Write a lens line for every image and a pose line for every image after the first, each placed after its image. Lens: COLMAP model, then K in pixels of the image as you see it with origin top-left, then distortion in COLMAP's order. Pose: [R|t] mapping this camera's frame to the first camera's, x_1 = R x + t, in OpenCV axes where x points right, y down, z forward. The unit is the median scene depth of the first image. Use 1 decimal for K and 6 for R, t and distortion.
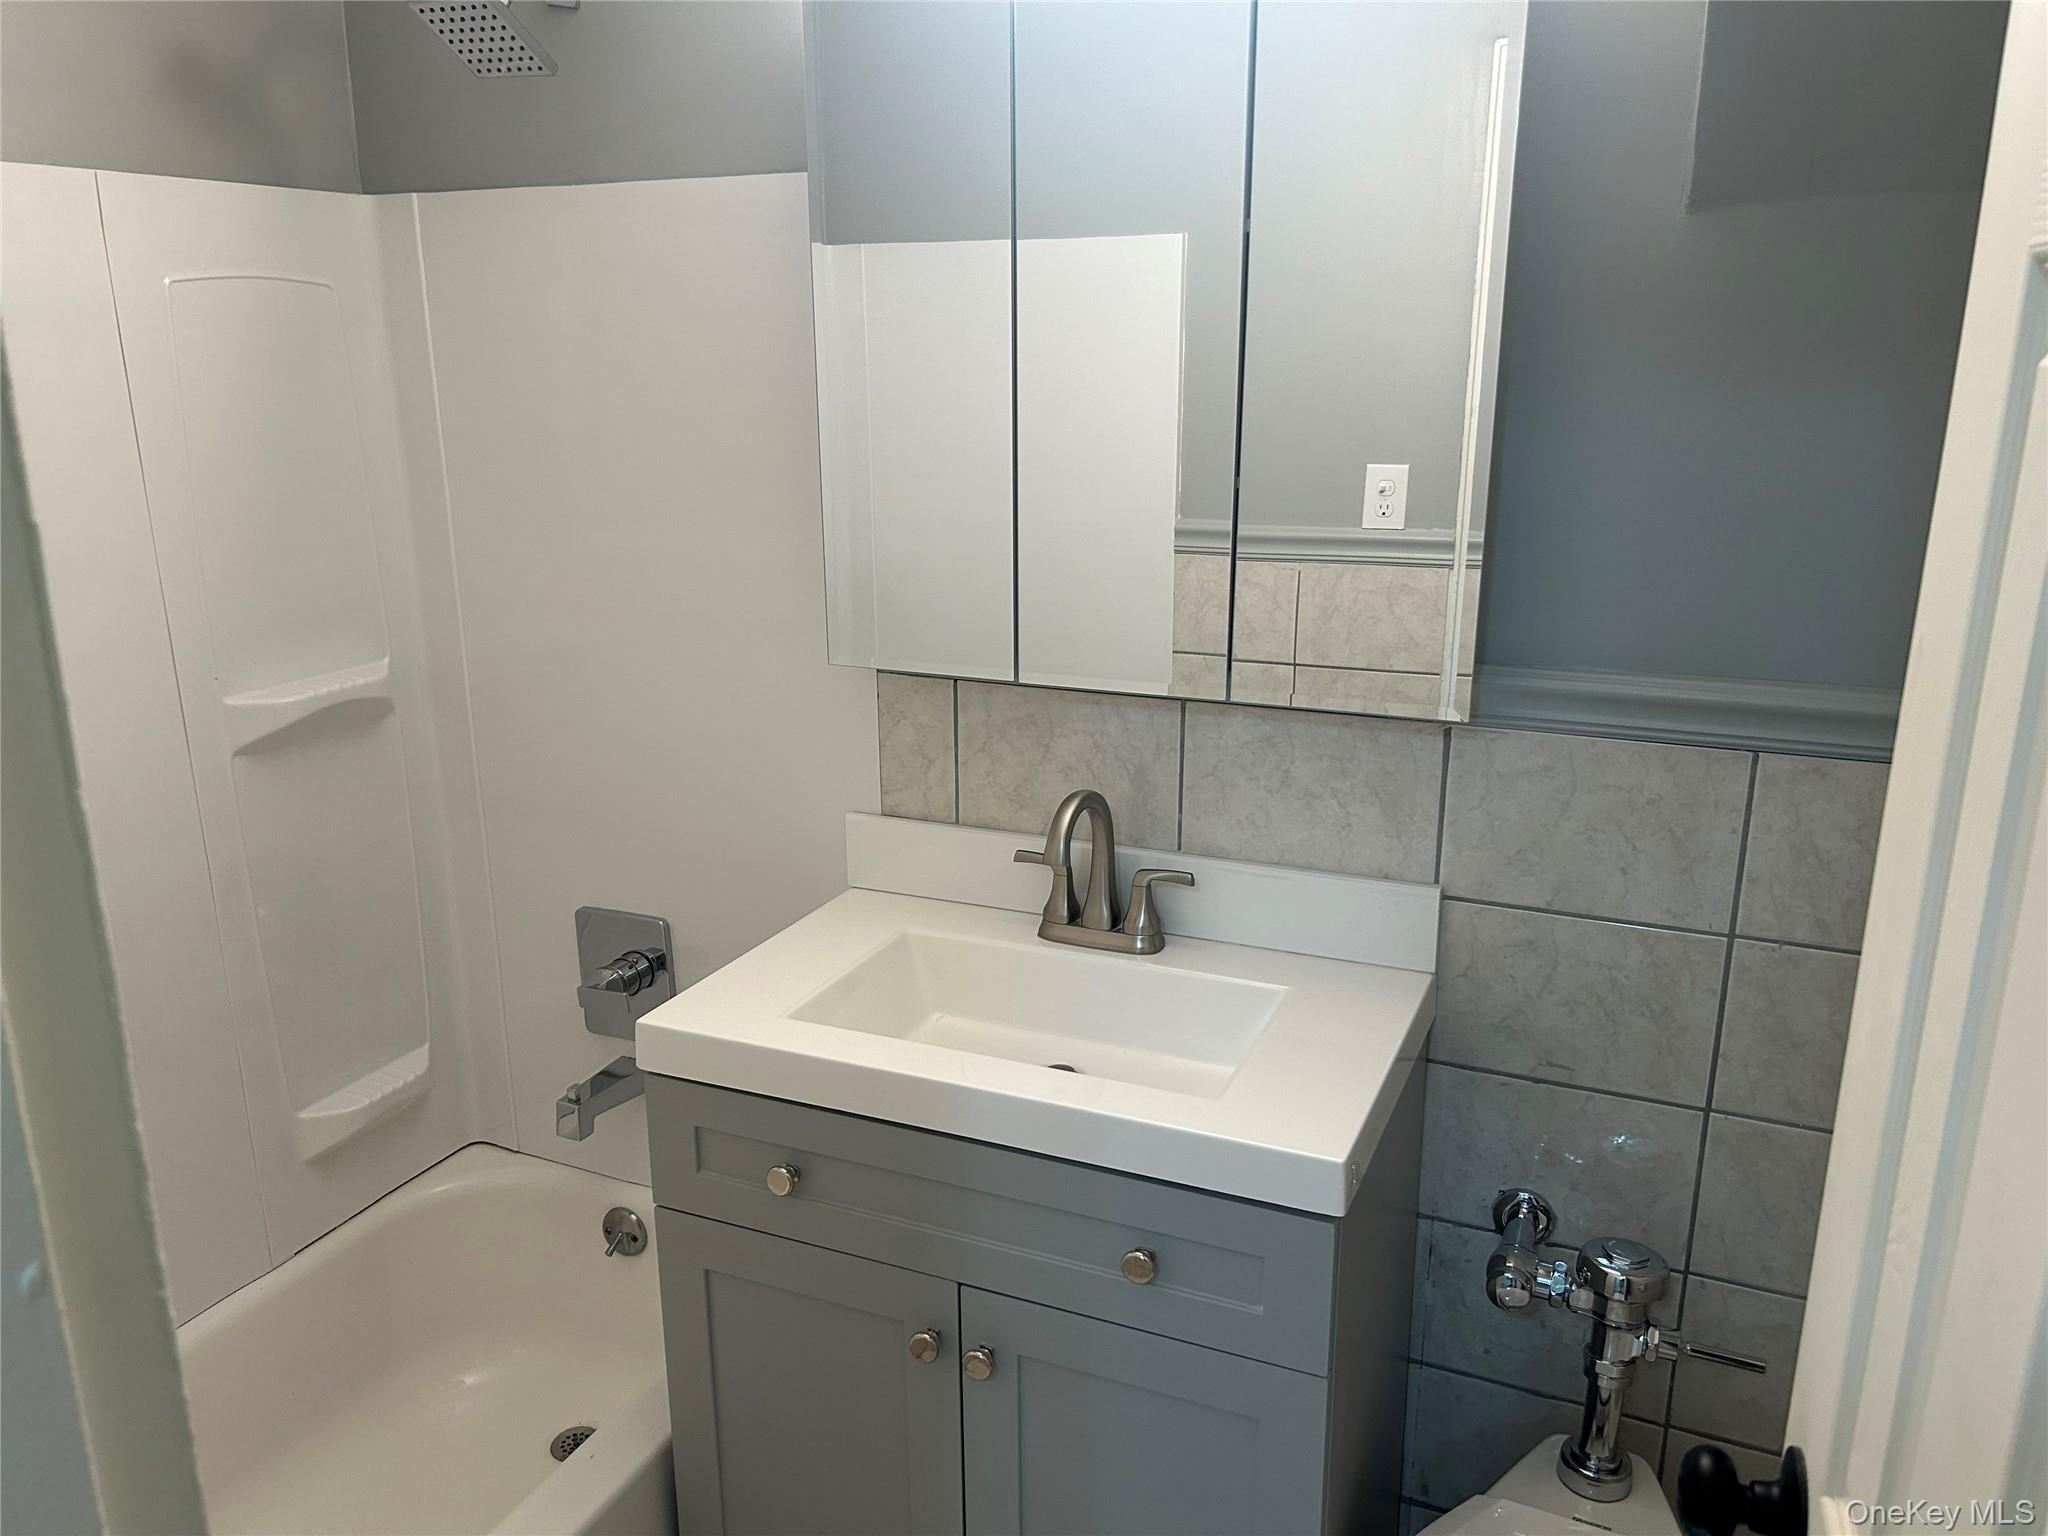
lens RADIAL K [[1513.5, 0, 1024.0], [0, 1513.5, 768.0], [0, 0, 1]] dist [0.004274, 0.000714]
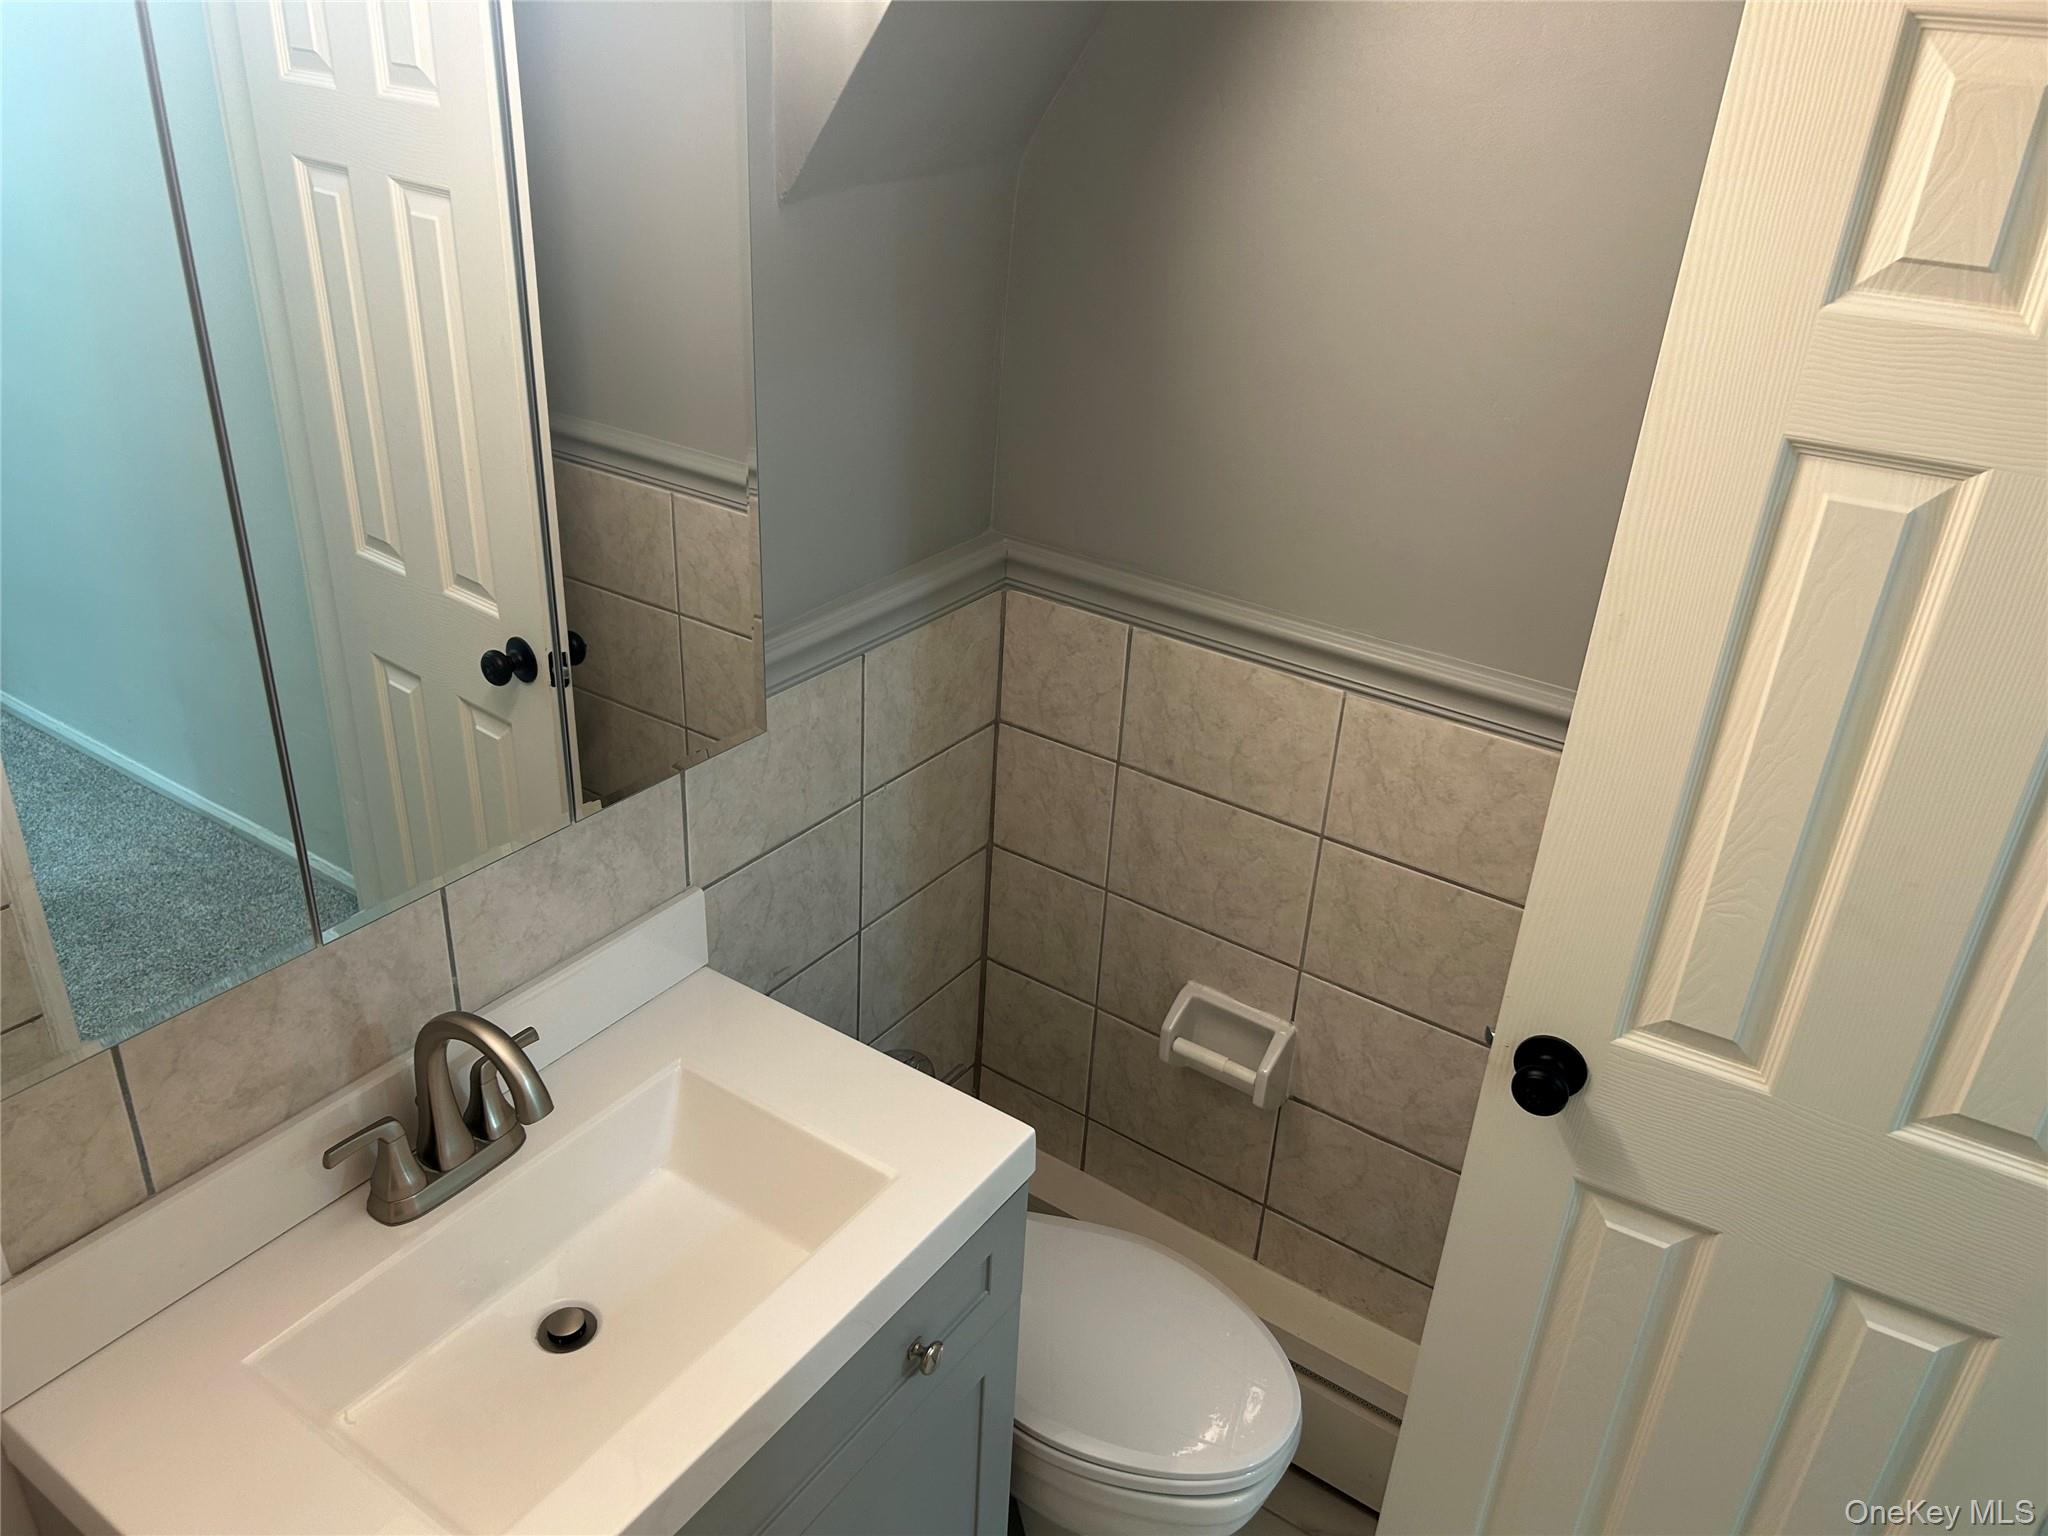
lens RADIAL K [[1513.5, 0, 1024.0], [0, 1513.5, 768.0], [0, 0, 1]] dist [0.004274, 0.000714]
pose [[0.163412, -0.434975, 0.885491, -0.537364], [0.218685, 0.891198, 0.397421, -0.338334], [-0.962015, 0.128701, 0.240755, 0.527036]]
